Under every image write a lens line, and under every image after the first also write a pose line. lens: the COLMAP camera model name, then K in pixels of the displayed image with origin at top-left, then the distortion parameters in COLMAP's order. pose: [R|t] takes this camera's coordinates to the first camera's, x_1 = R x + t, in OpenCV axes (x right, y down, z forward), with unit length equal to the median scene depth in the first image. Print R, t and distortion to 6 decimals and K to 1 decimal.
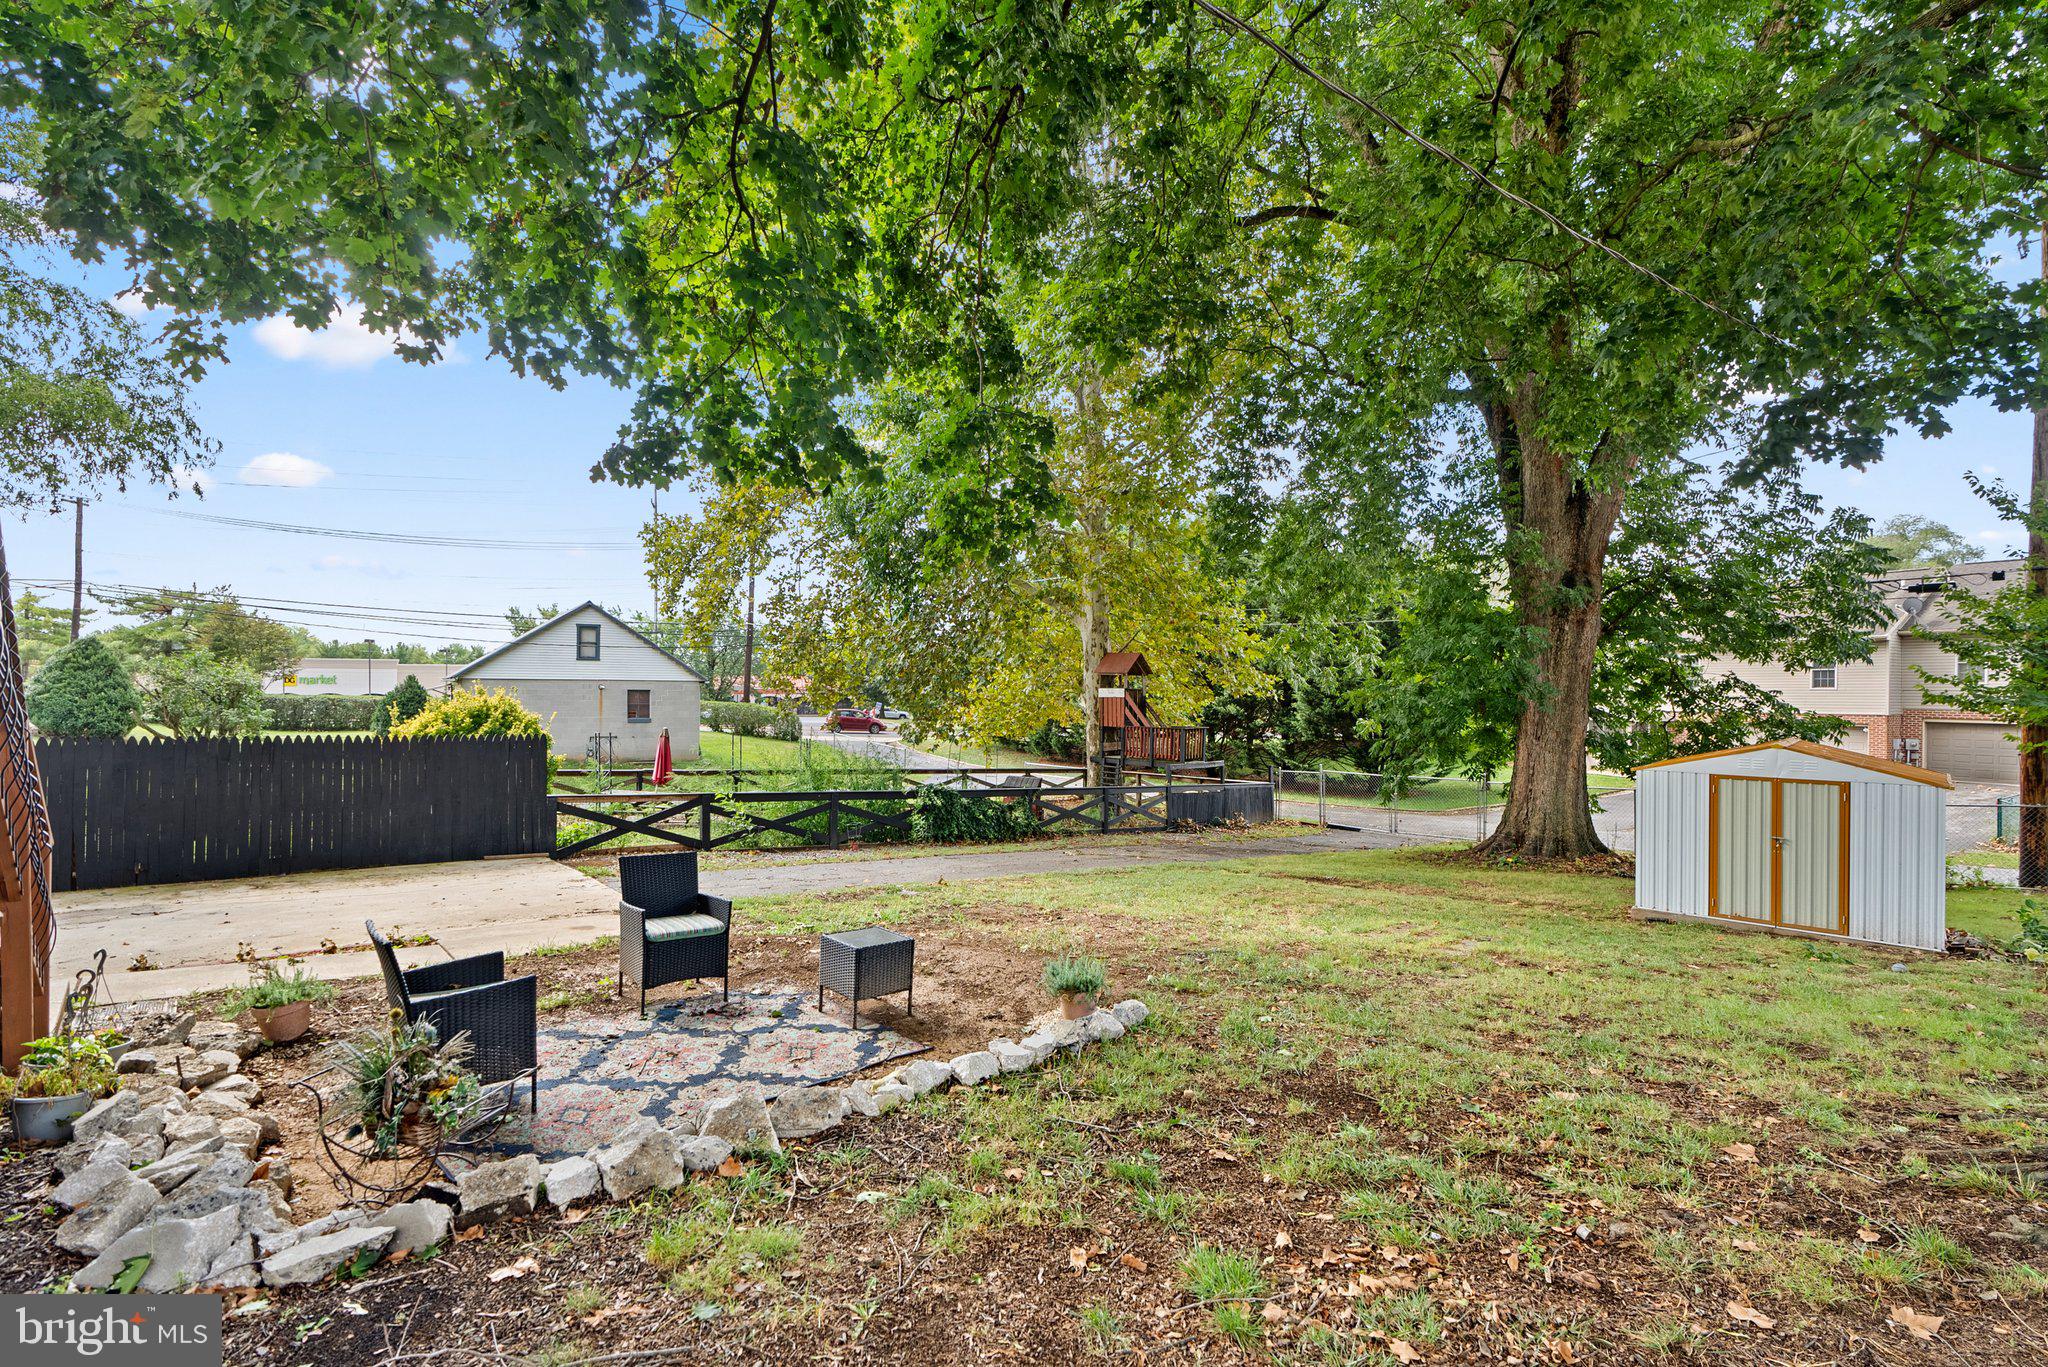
lens RADIAL K [[914.4, 0, 1024.0], [0, 914.4, 683.5], [0, 0, 1]] dist [-0.015940, -0.000093]
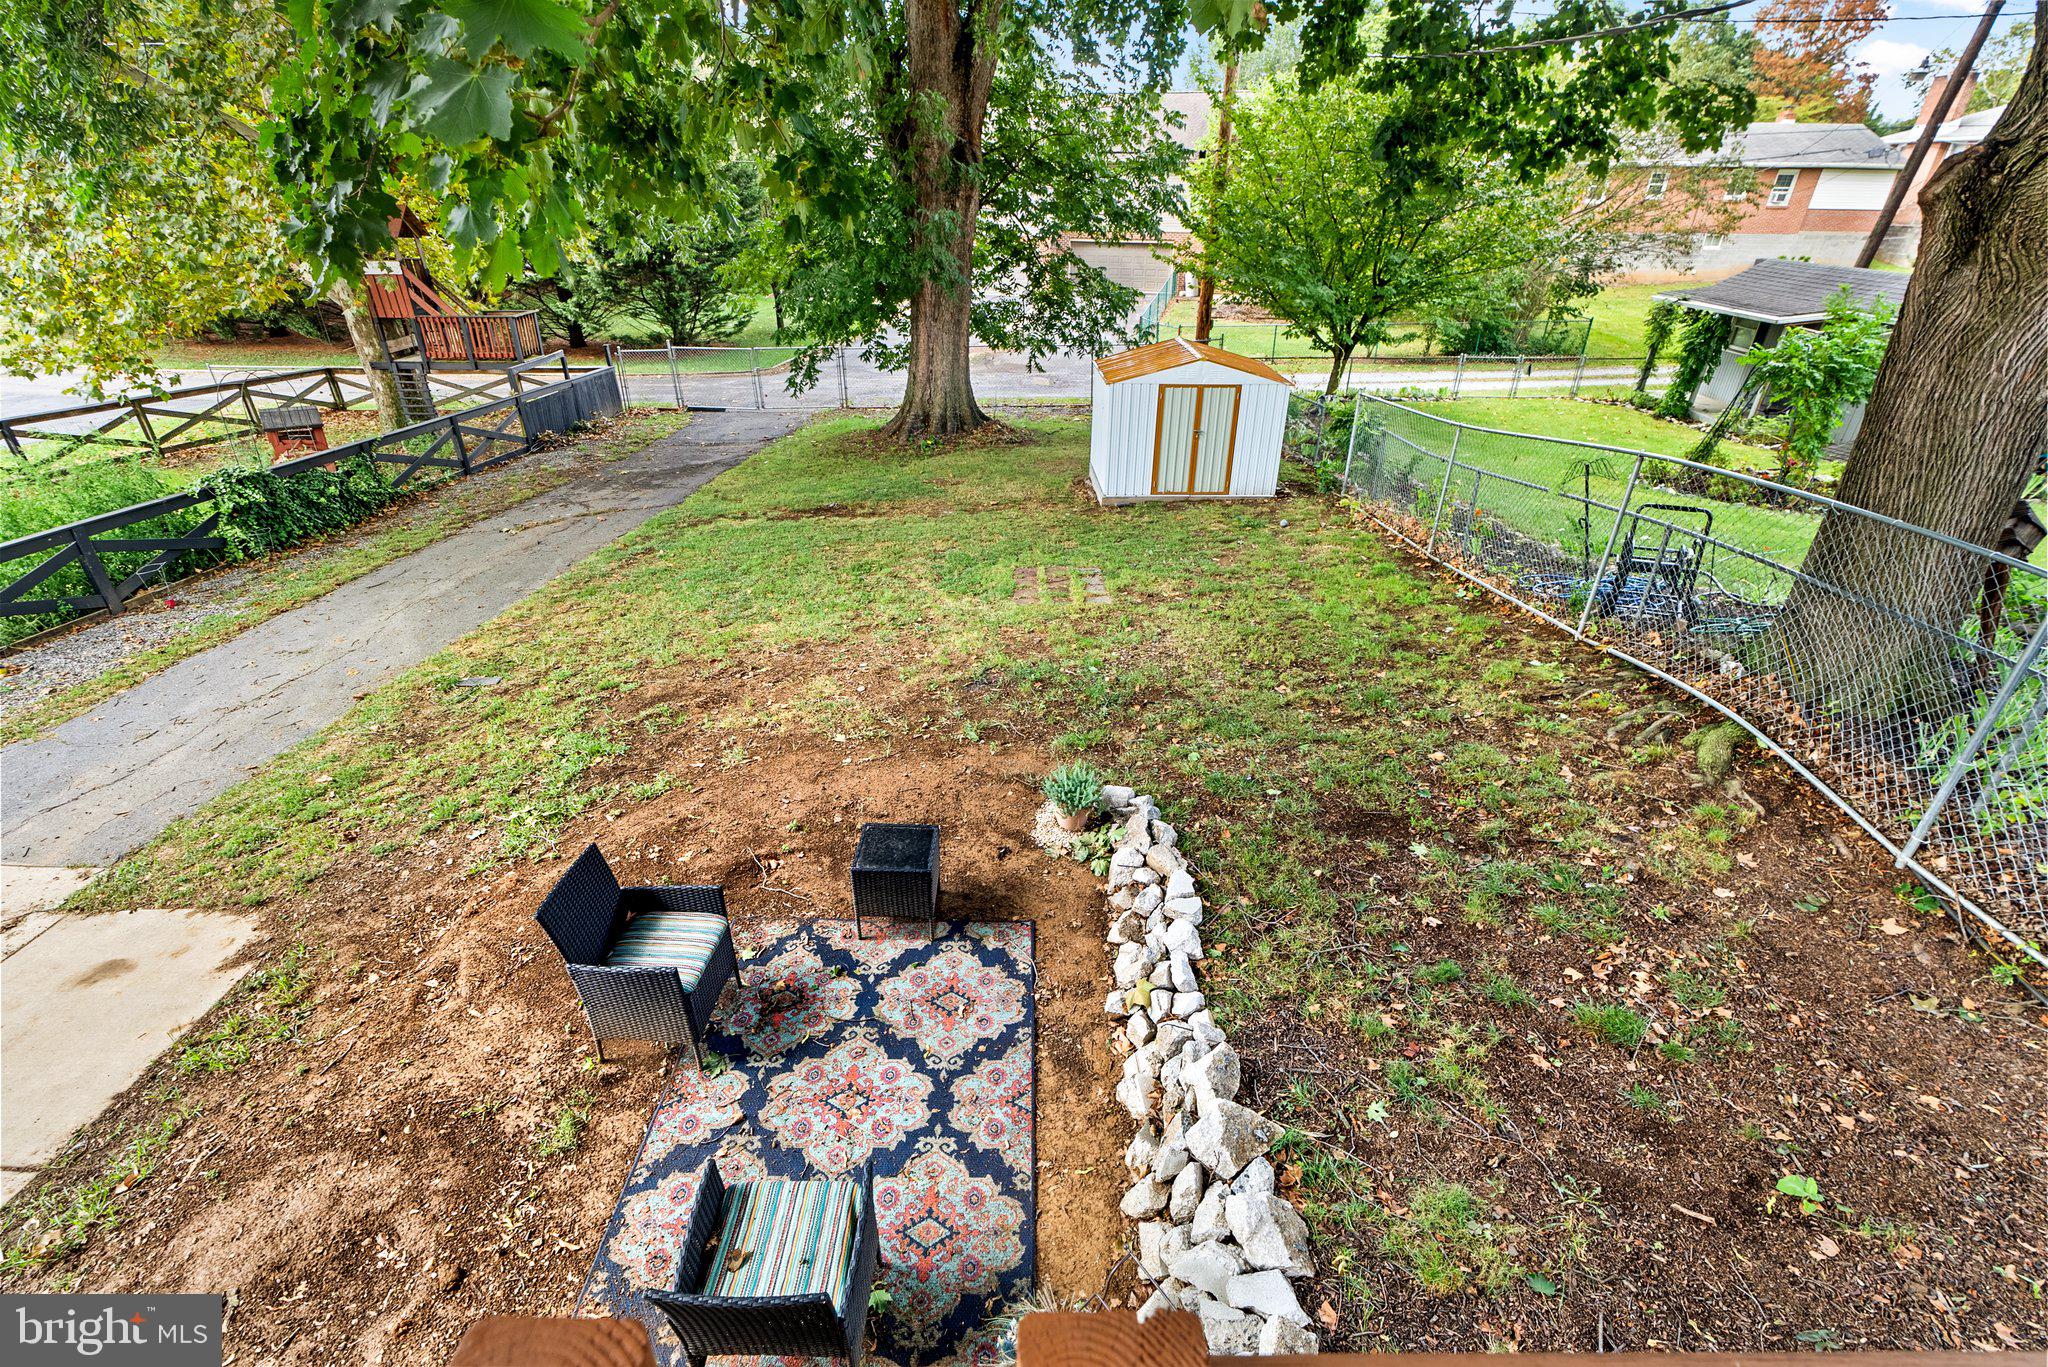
lens RADIAL K [[938.6, 0, 1019.3], [0, 938.6, 665.6], [0, 0, 1]] dist [-0.011282, 0.005450]
pose [[0.691555, -0.329751, 0.642663, -0.341406], [-0.013618, 0.883606, 0.468034, -0.164239], [-0.722195, -0.332423, 0.606571, 0.244171]]
